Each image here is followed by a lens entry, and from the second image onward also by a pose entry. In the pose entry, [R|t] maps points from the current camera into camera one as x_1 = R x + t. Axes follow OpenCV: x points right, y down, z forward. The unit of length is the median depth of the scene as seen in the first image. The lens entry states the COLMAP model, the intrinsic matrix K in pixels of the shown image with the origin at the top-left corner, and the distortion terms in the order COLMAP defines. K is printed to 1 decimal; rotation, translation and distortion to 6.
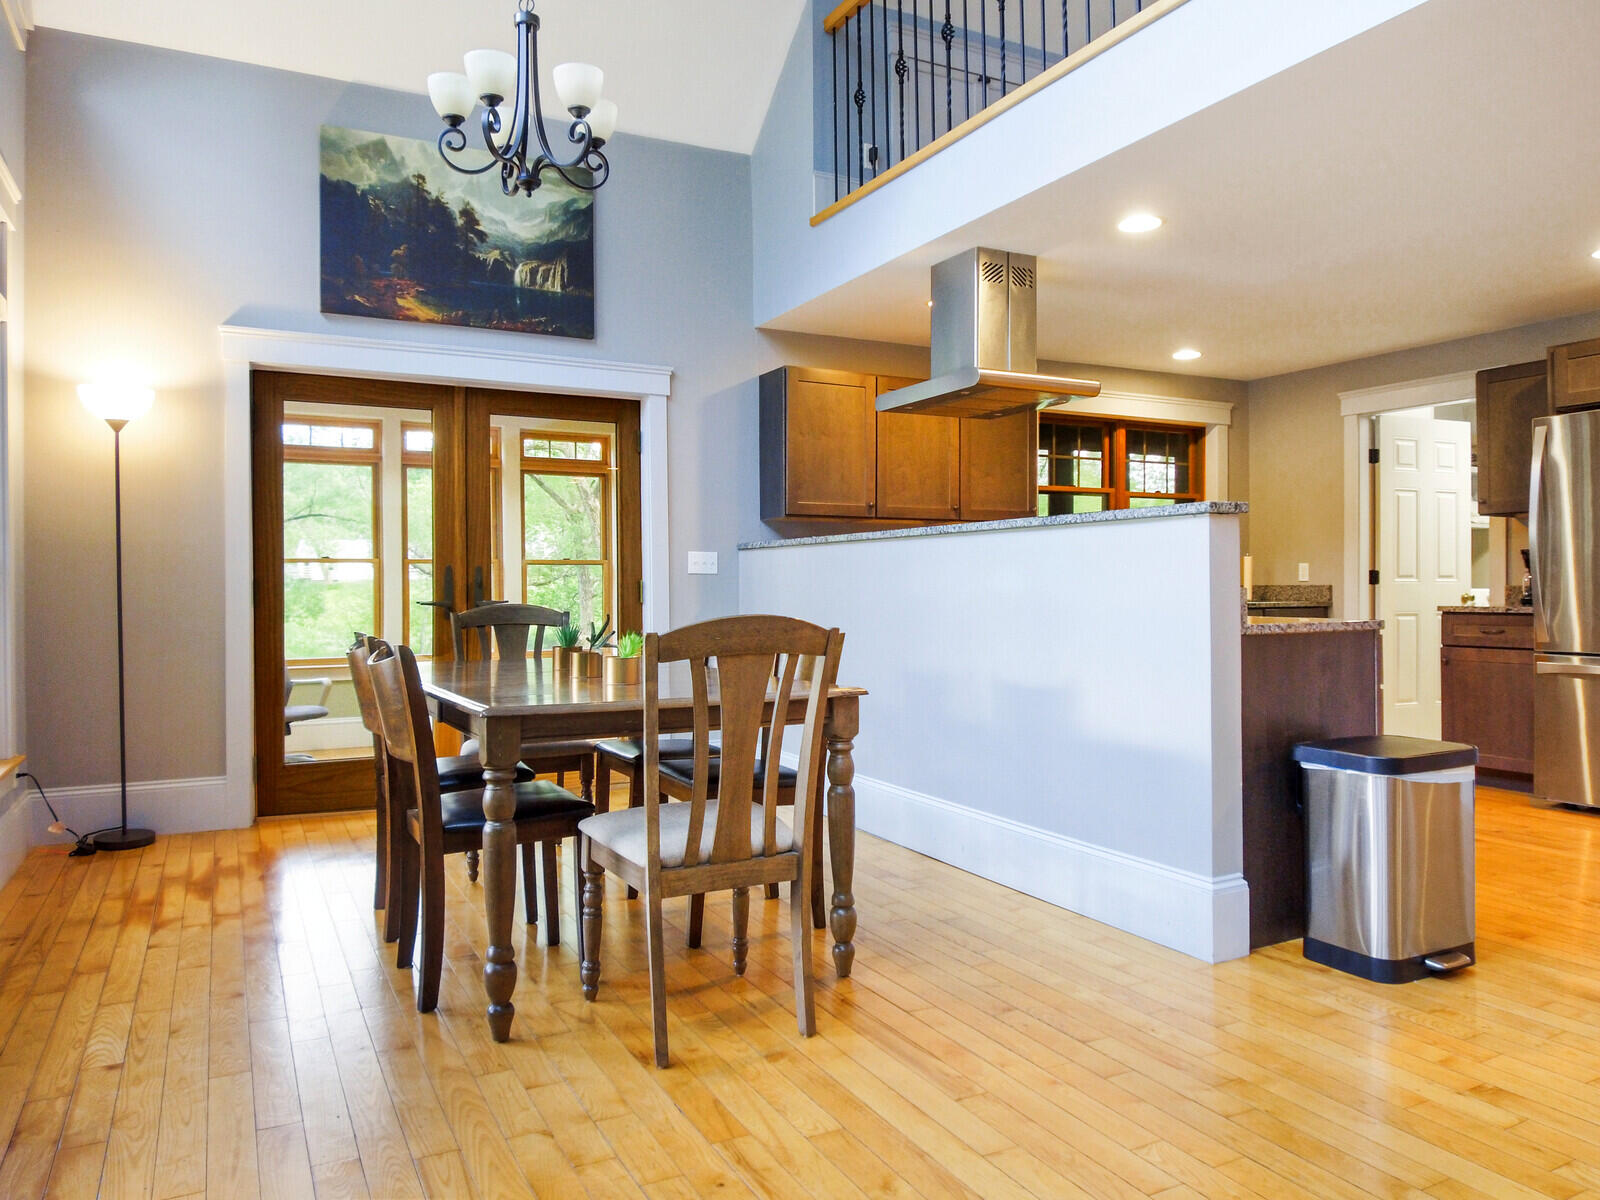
lens RADIAL K [[1115.5, 0, 802.1], [0, 1115.5, 585.2], [0, 0, 1]] dist [0.051952, -0.068903]
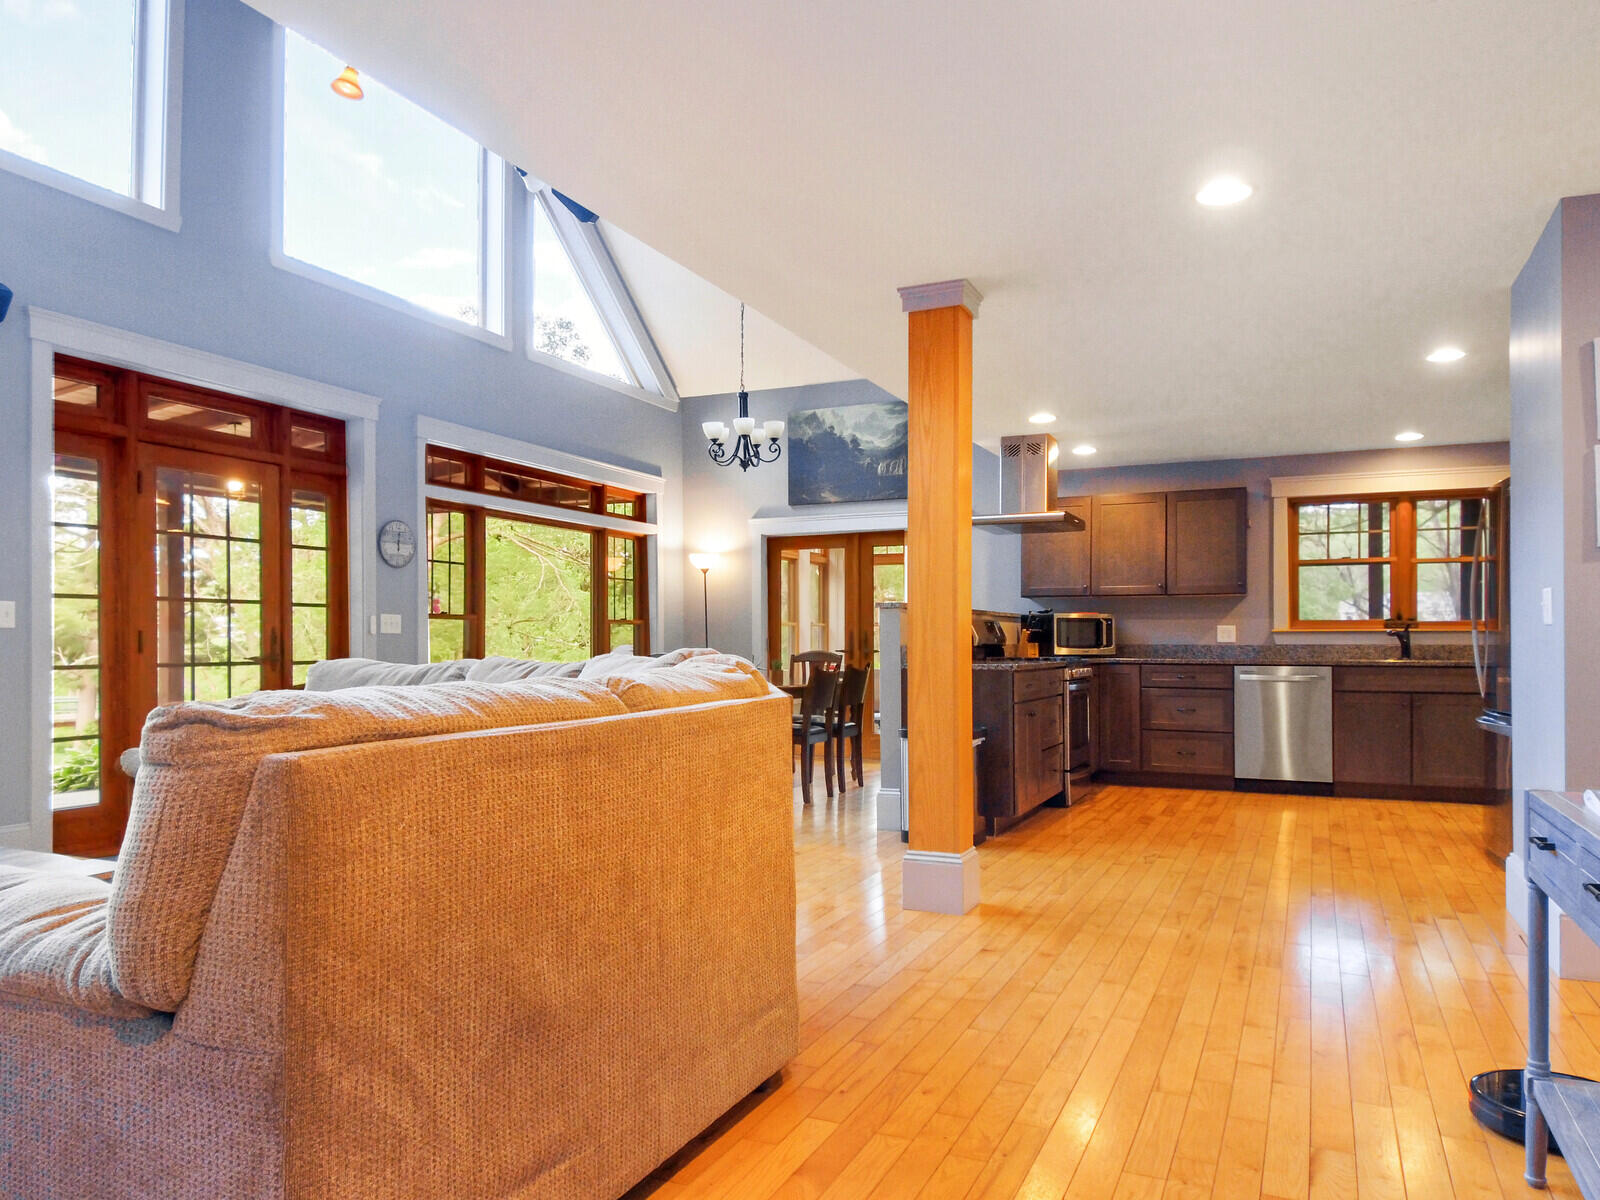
lens RADIAL K [[1115.5, 0, 780.5], [0, 1115.5, 630.6], [0, 0, 1]] dist [0.051952, -0.068903]
pose [[0.609307, -0.001831, -0.792932, 1.065153], [-0.003415, 0.999982, -0.004933, -0.008229], [0.792927, 0.005714, 0.609290, -0.211422]]
